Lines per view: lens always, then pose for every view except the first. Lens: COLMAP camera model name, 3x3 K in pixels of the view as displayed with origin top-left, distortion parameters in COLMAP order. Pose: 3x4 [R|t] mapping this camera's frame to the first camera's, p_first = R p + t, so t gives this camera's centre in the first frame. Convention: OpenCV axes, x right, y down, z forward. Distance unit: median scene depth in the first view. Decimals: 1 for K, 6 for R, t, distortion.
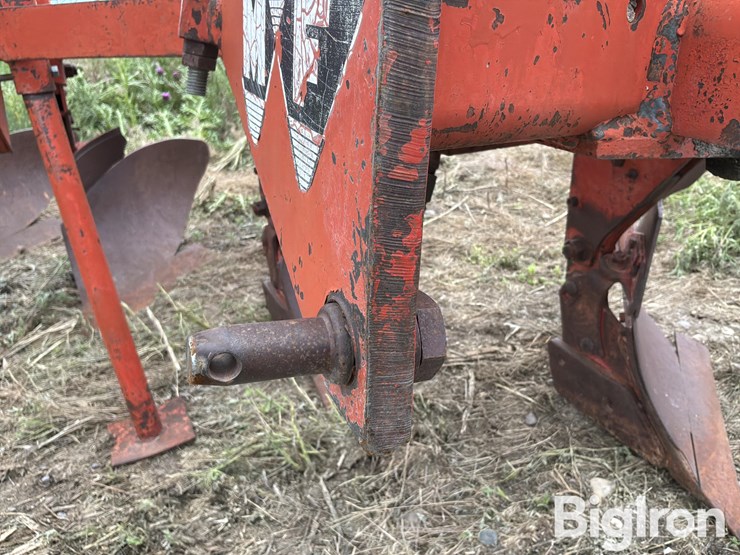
lens RADIAL K [[625.1, 0, 368.2], [0, 625.1, 280.8], [0, 0, 1]] dist [0.063613, -0.137492]
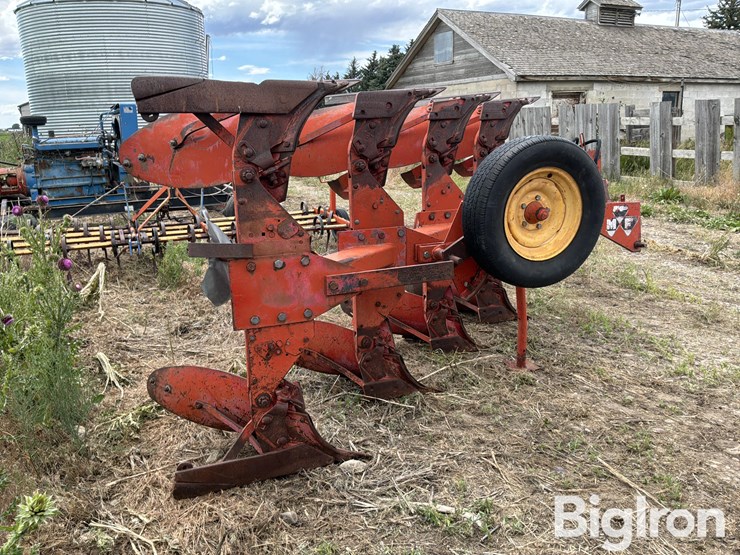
lens RADIAL K [[625.1, 0, 376.0], [0, 625.1, 275.7], [0, 0, 1]] dist [0.063613, -0.137492]
pose [[0.034465, -0.176507, 0.983696, -3.153610], [0.411247, 0.899592, 0.147008, -0.829464], [-0.910872, 0.399475, 0.103593, 1.171508]]
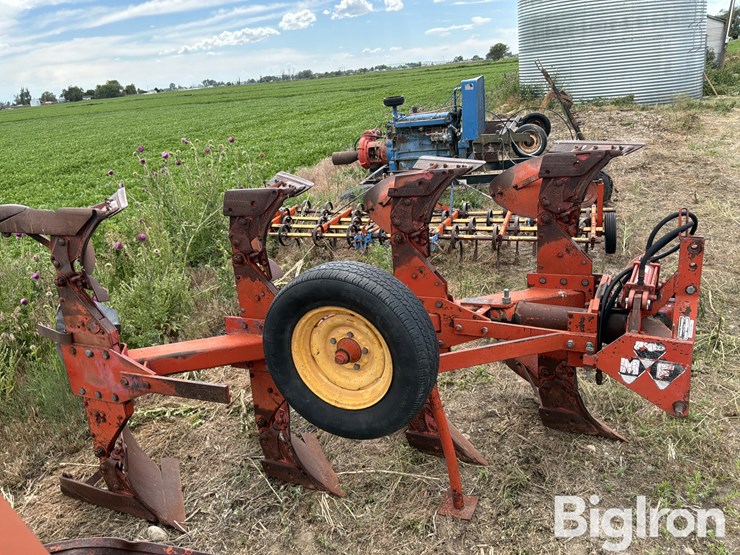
lens RADIAL K [[625.1, 0, 367.6], [0, 625.1, 289.3], [0, 0, 1]] dist [0.063613, -0.137492]
pose [[0.755825, -0.221000, 0.616350, -1.893267], [0.296564, 0.954775, -0.021328, -0.577869], [-0.583762, 0.198908, 0.787183, -0.805844]]
